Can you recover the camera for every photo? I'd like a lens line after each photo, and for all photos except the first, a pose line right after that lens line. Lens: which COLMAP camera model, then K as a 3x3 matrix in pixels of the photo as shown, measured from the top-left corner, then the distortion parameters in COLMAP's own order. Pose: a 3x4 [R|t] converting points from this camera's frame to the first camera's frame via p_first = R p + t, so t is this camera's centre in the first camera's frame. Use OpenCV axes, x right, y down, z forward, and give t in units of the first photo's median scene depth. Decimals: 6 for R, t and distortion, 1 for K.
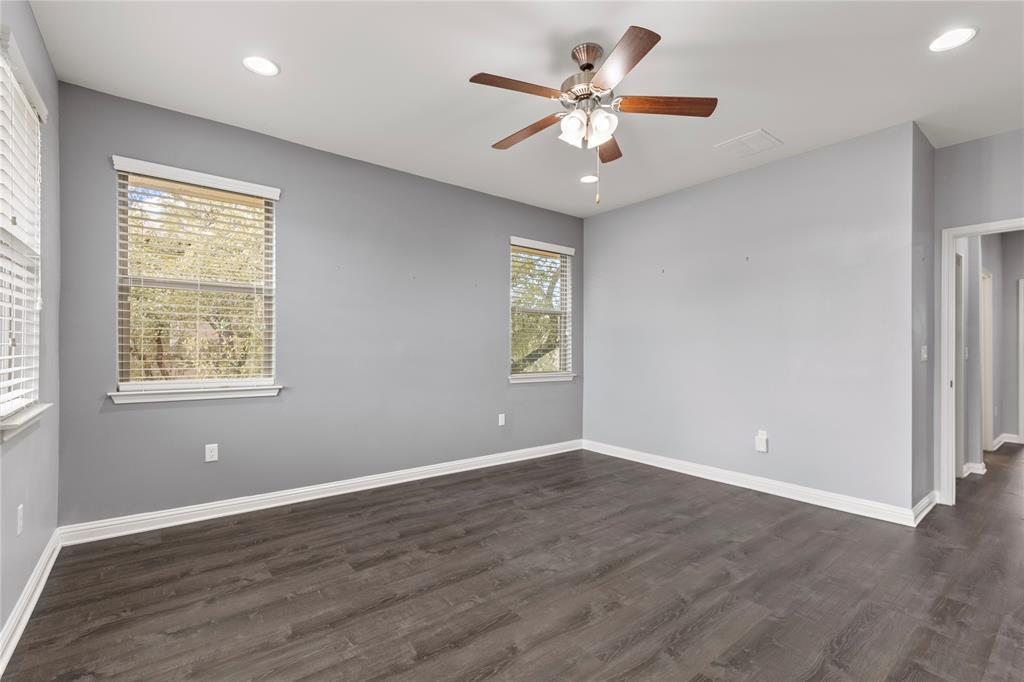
lens RADIAL K [[458.7, 0, 513.9], [0, 458.7, 347.1], [0, 0, 1]] dist [-0.000254, -0.000345]
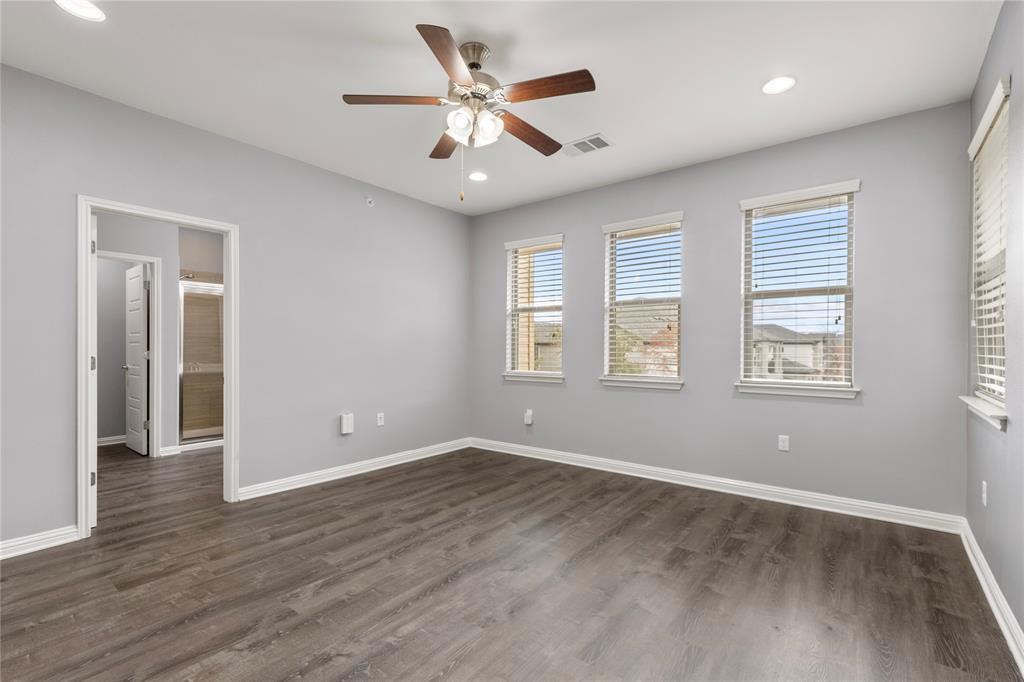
lens RADIAL K [[458.7, 0, 513.4], [0, 458.7, 342.8], [0, 0, 1]] dist [-0.000254, -0.000345]
pose [[-0.970915, -0.008290, -0.239281, 0.320522], [-0.005662, 0.999916, -0.011669, 0.008274], [0.239357, -0.009975, -0.970880, 2.046513]]
